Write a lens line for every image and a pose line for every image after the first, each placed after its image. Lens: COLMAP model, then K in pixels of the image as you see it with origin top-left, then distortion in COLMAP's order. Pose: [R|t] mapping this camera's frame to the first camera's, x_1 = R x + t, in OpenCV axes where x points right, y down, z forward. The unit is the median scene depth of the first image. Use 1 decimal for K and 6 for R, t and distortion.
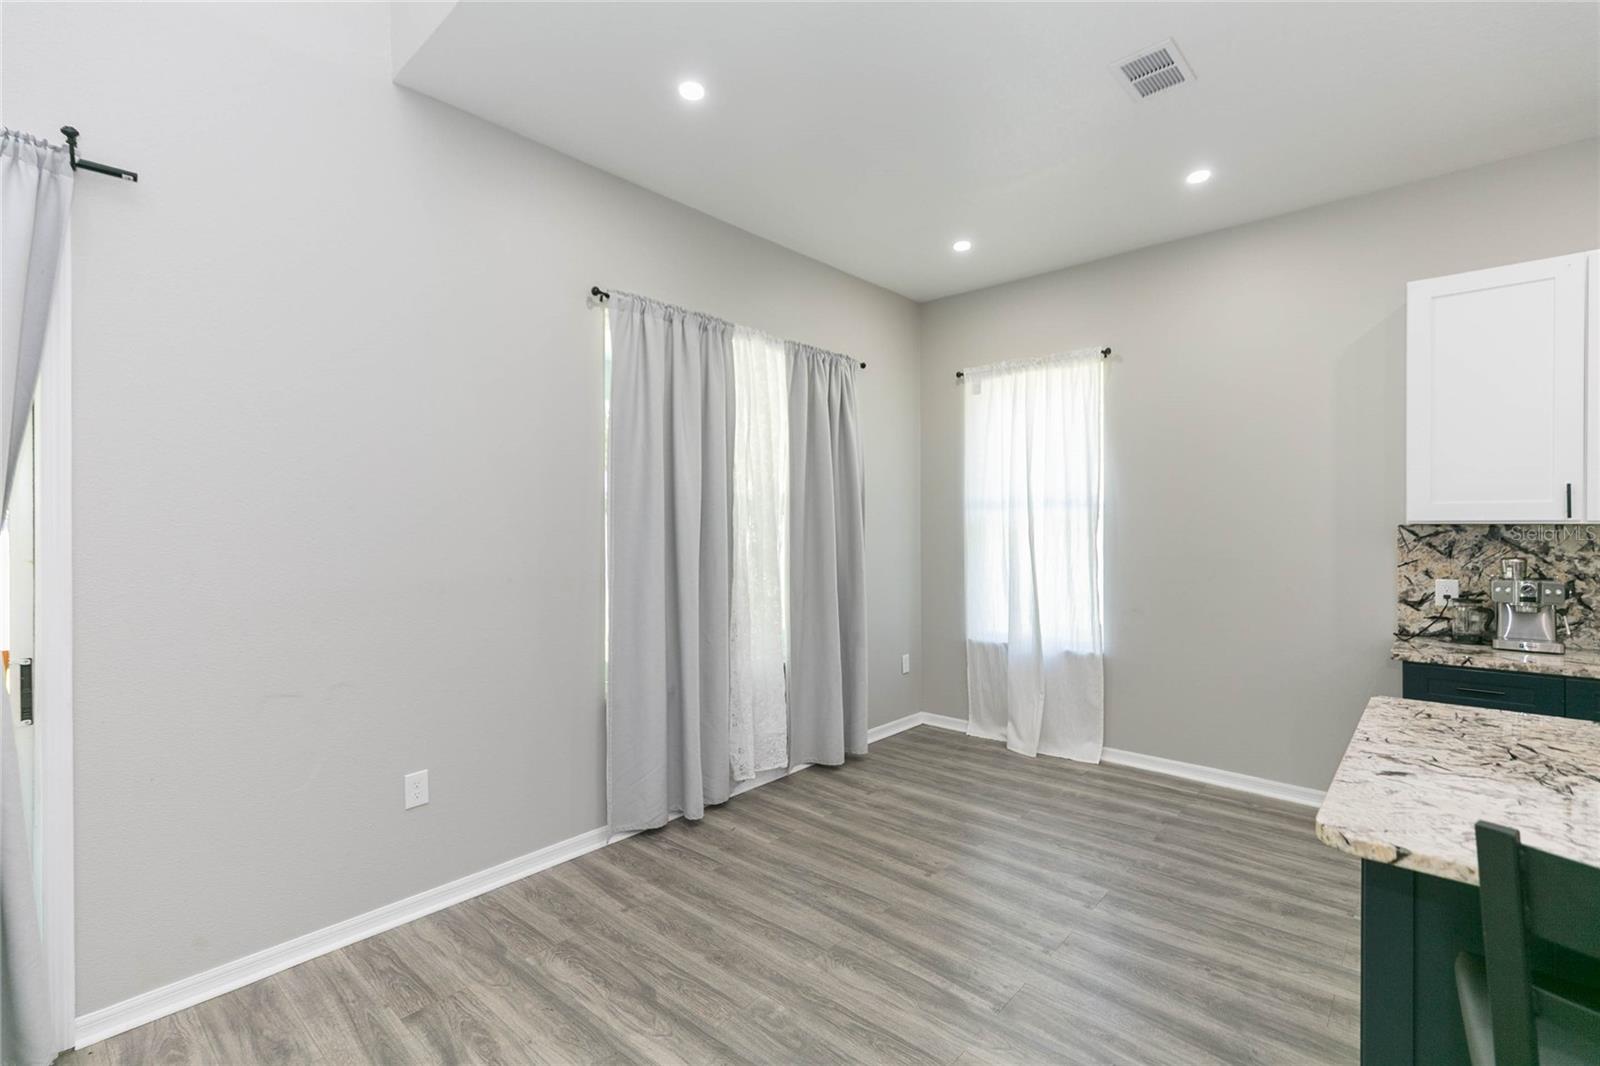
lens RADIAL K [[729.0, 0, 804.1], [0, 729.0, 527.2], [0, 0, 1]] dist [0.003554, -0.000127]
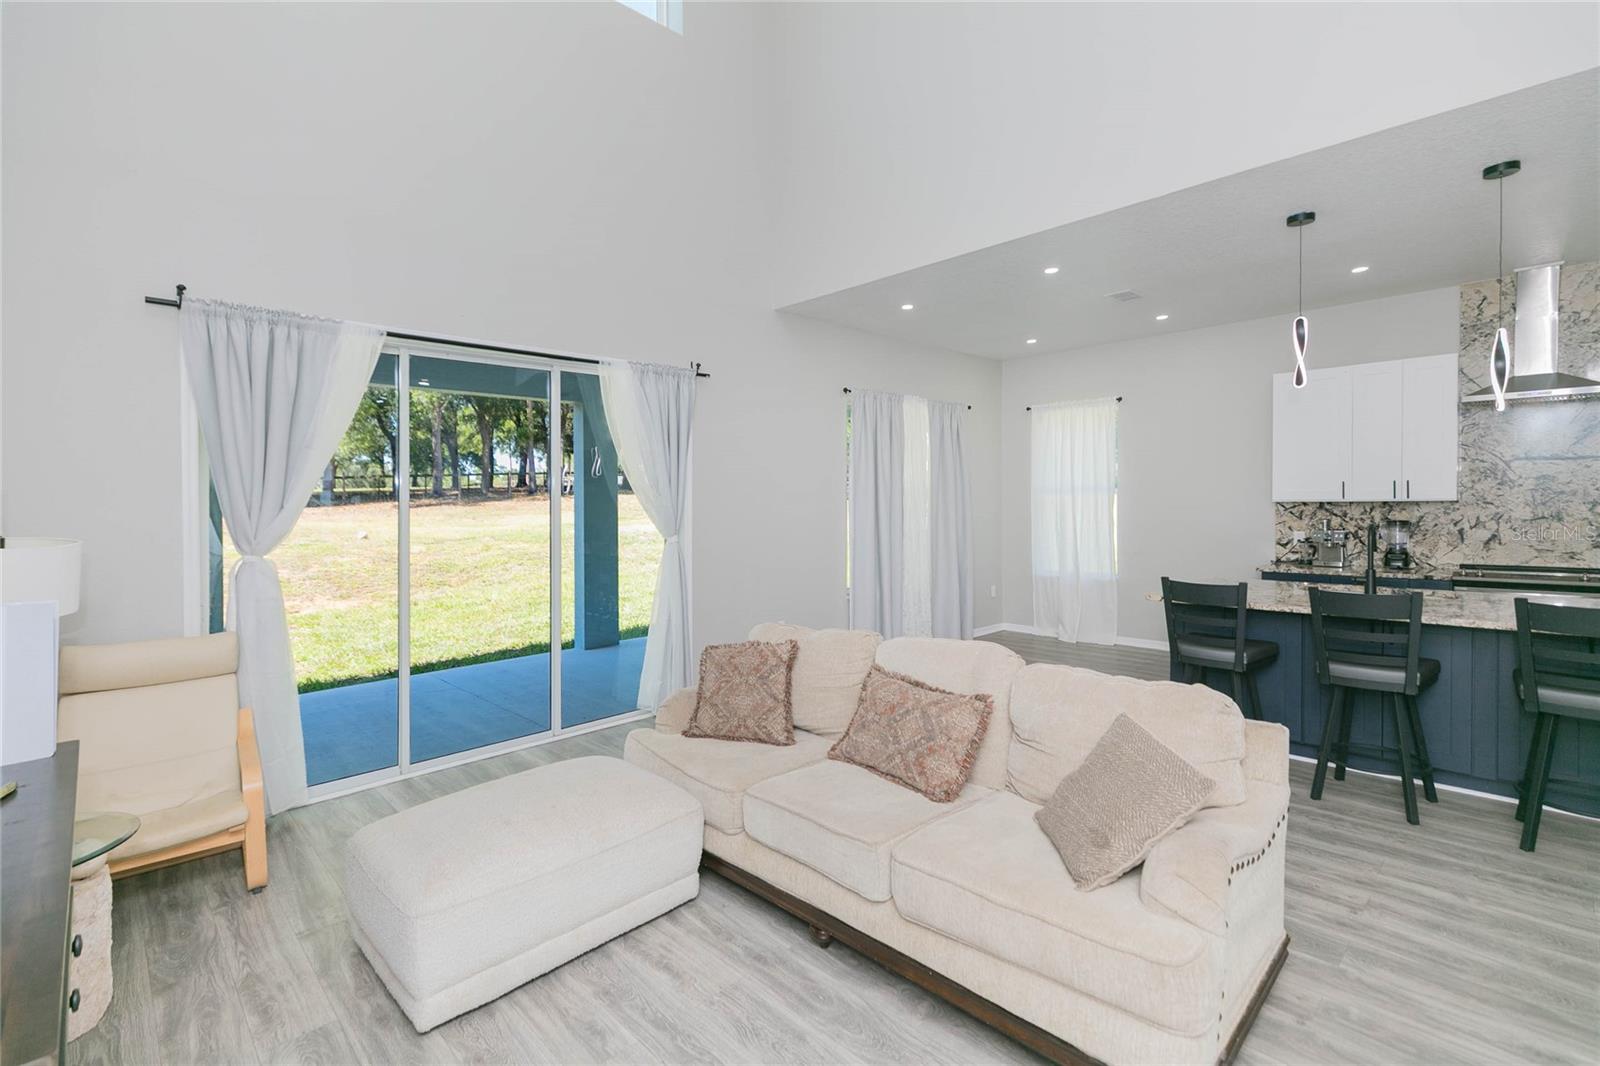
lens RADIAL K [[729.0, 0, 803.1], [0, 729.0, 519.6], [0, 0, 1]] dist [0.003554, -0.000127]
pose [[0.997341, -0.009325, -0.072283, -0.248946], [0.011169, 0.999621, 0.025155, -0.019051], [0.072021, -0.025896, 0.997067, -0.951684]]
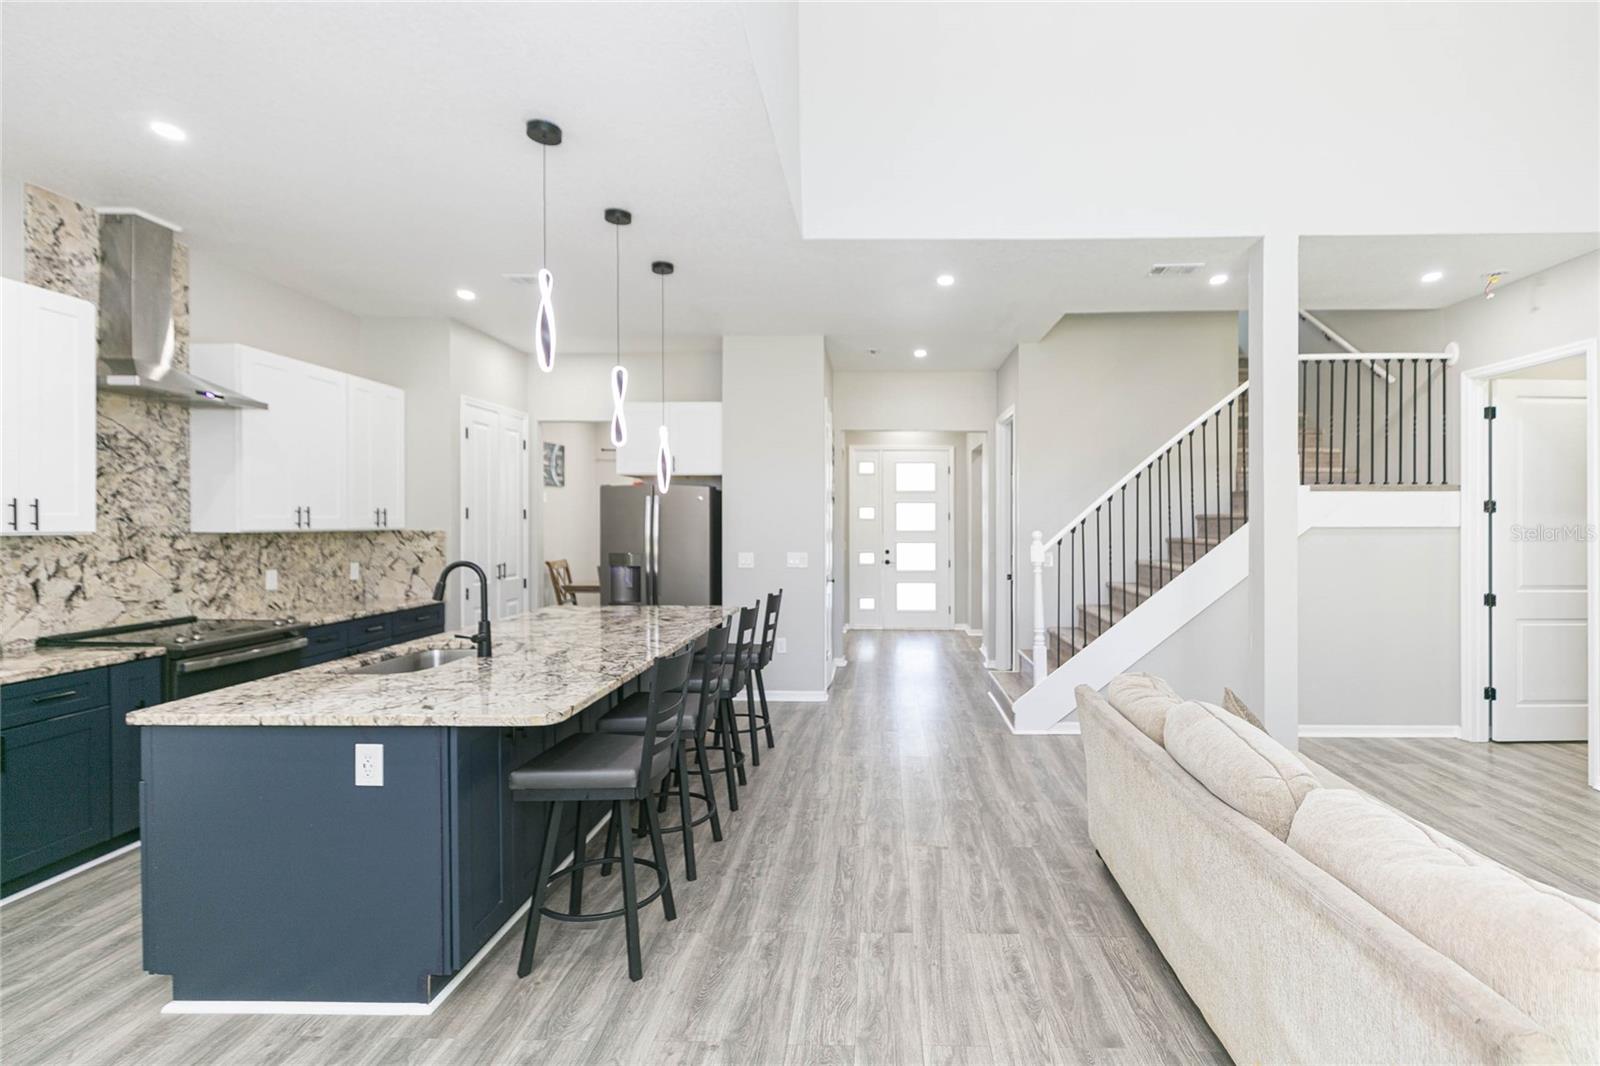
lens RADIAL K [[729.0, 0, 862.6], [0, 729.0, 507.4], [0, 0, 1]] dist [0.003554, -0.000127]
pose [[-0.652185, 0.018781, 0.757827, -0.420751], [-0.001305, 0.999664, -0.025897, -0.017198], [-0.758059, -0.017879, -0.651941, 0.594758]]
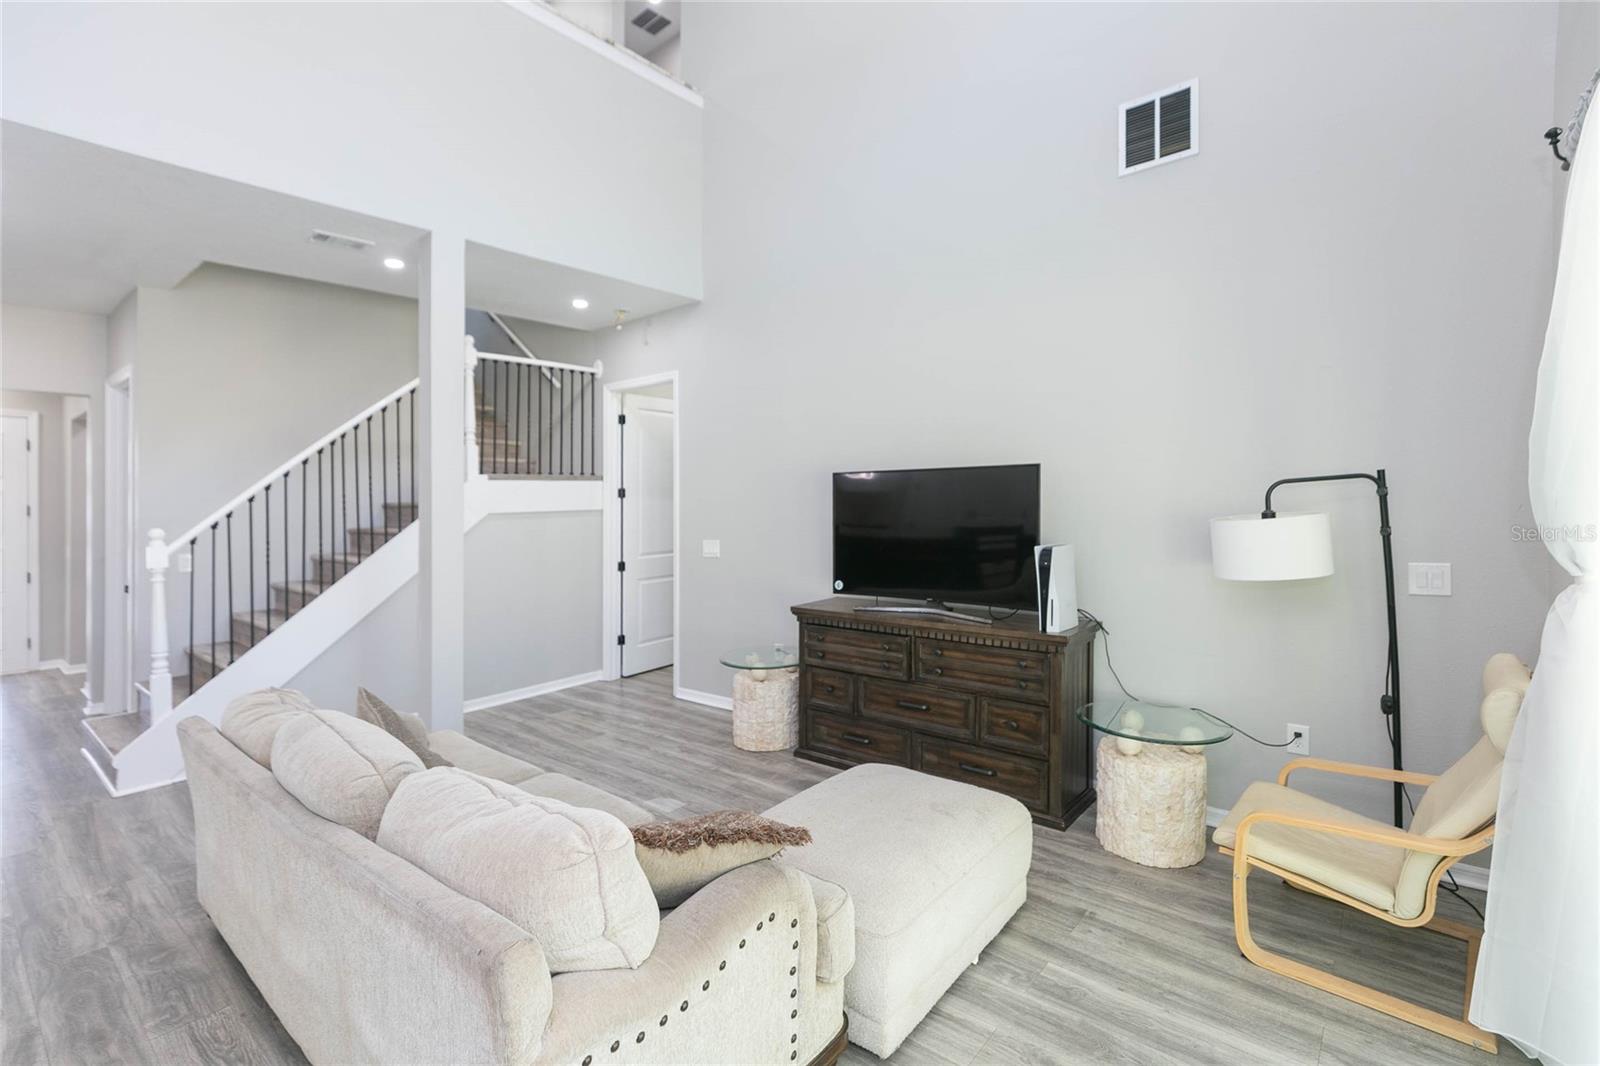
lens RADIAL K [[729.0, 0, 777.0], [0, 729.0, 492.0], [0, 0, 1]] dist [0.003554, -0.000127]
pose [[-0.999415, 0.025847, -0.022417, -0.491777], [0.026202, 0.999533, -0.015711, -0.021976], [0.022000, -0.016289, -0.999625, 0.553532]]
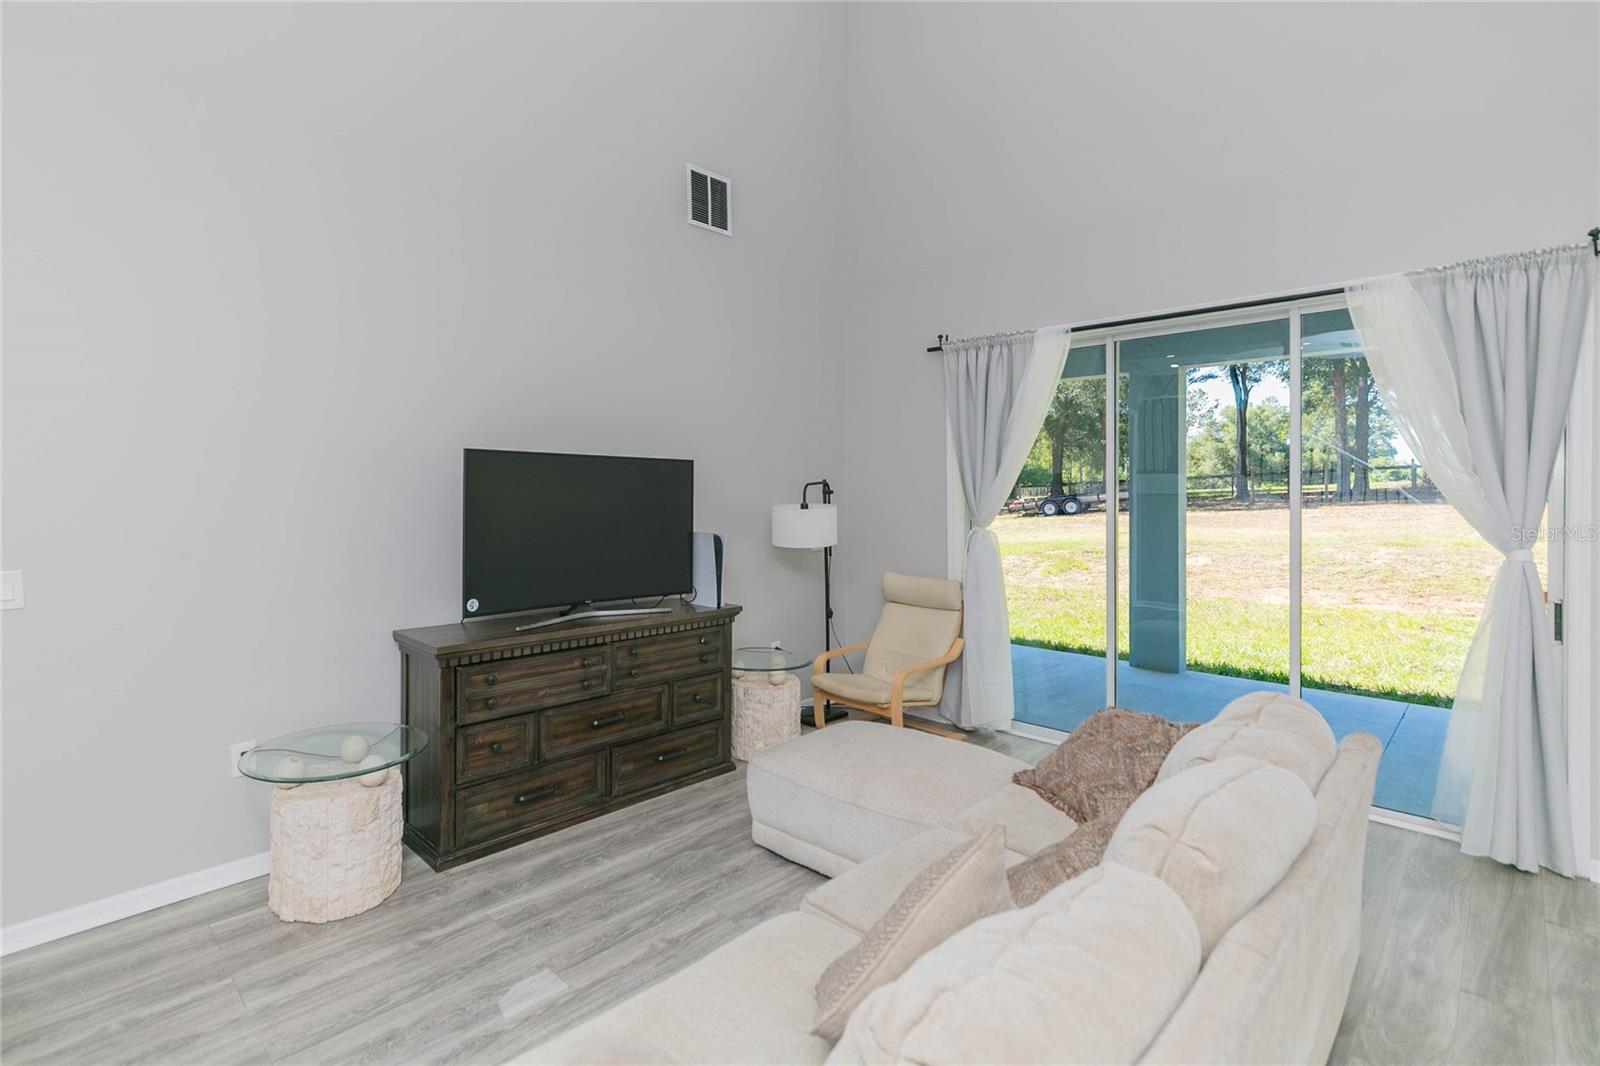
lens RADIAL K [[773.2, 0, 766.6], [0, 773.2, 499.1], [0, 0, 1]] dist [0.004551, 0.000148]
pose [[-0.043054, 0.013719, -0.998979, 0.335335], [-0.000077, 0.999906, 0.013735, -0.023845], [0.999073, 0.000668, -0.043049, -0.311544]]
